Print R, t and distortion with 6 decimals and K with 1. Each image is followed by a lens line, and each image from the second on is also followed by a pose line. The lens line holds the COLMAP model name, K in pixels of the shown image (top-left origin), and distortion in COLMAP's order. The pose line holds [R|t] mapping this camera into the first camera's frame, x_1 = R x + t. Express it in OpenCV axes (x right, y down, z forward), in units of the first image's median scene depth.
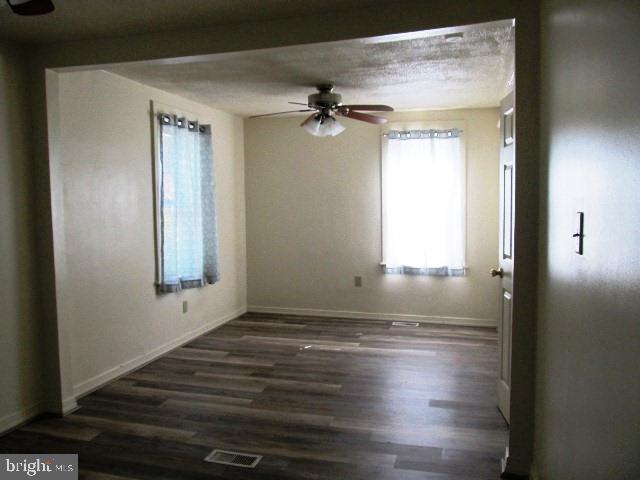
lens RADIAL K [[529.9, 0, 318.3], [0, 529.9, 239.1], [0, 0, 1]] dist [-0.020725, -0.003341]
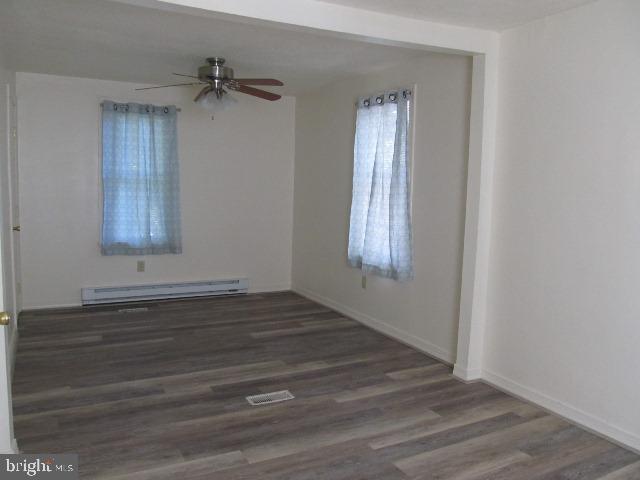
lens RADIAL K [[529.9, 0, 318.2], [0, 529.9, 239.5], [0, 0, 1]] dist [-0.020725, -0.003341]
pose [[-0.723639, 0.058143, -0.687726, 0.412801], [-0.073229, 0.984352, 0.160274, -0.088225], [0.686283, 0.166342, -0.708058, 1.419812]]
